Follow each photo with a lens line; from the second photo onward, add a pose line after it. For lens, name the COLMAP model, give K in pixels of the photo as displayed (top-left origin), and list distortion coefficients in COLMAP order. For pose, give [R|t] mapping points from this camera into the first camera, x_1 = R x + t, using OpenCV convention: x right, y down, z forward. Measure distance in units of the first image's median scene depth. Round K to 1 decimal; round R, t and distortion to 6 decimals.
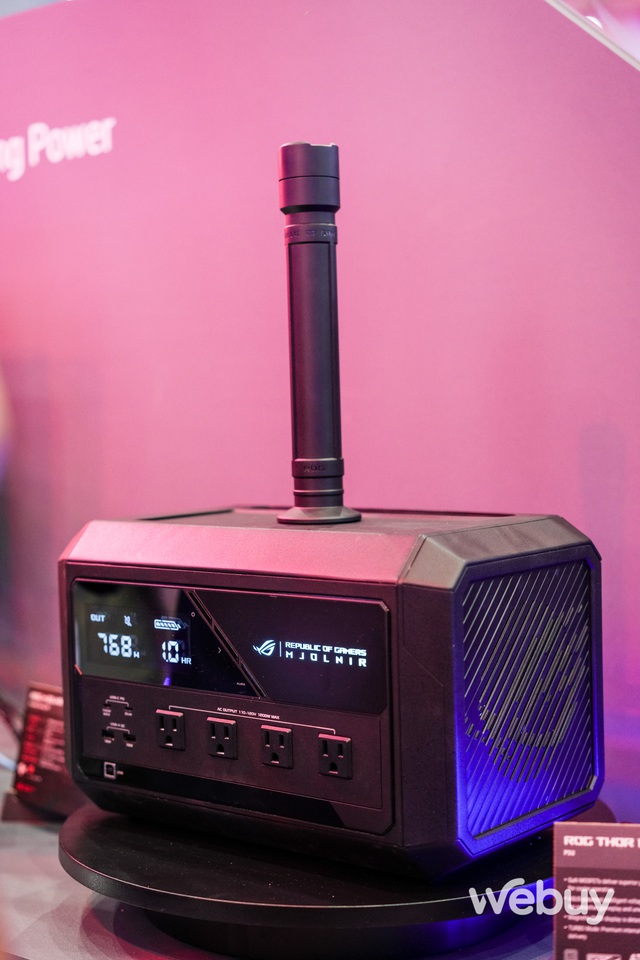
lens RADIAL K [[1502.3, 0, 315.0], [0, 1502.3, 477.7], [0, 0, 1]] dist [-0.010197, 0.000000]
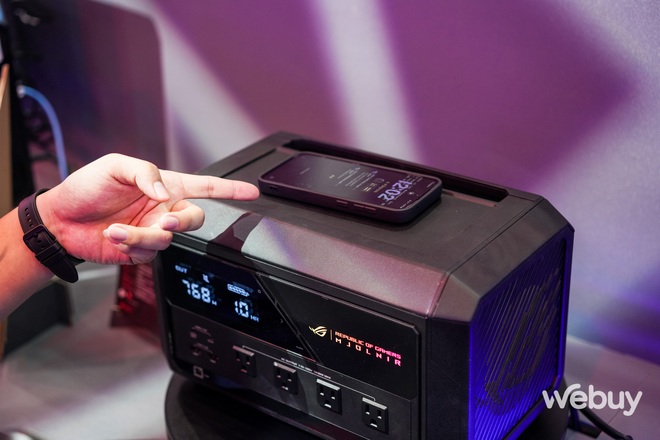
lens RADIAL K [[1032.8, 0, 333.7], [0, 1032.8, 219.8], [0, 0, 1]] dist [-0.010197, 0.000000]
pose [[0.998812, -0.031316, 0.037348, -0.047970], [0.013935, 0.917771, 0.396866, -0.311651], [-0.046705, -0.395874, 0.917116, 0.207776]]
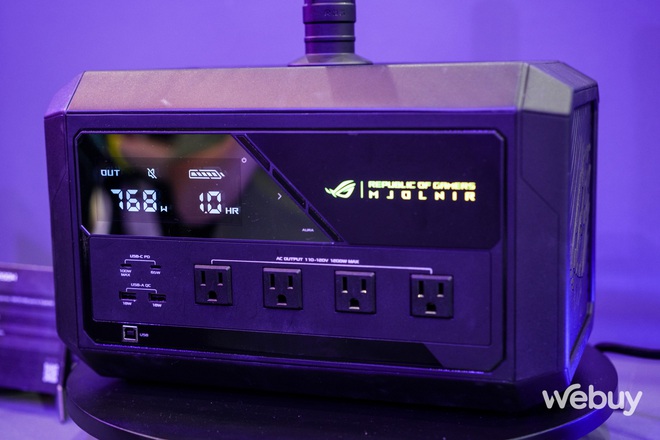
lens RADIAL K [[1032.8, 0, 330.4], [0, 1032.8, 221.0], [0, 0, 1]] dist [-0.010197, 0.000000]
pose [[0.937261, -0.046477, 0.345516, -0.251416], [0.013120, 0.995074, 0.098263, 0.065480], [-0.348381, -0.087565, 0.933254, 0.374449]]
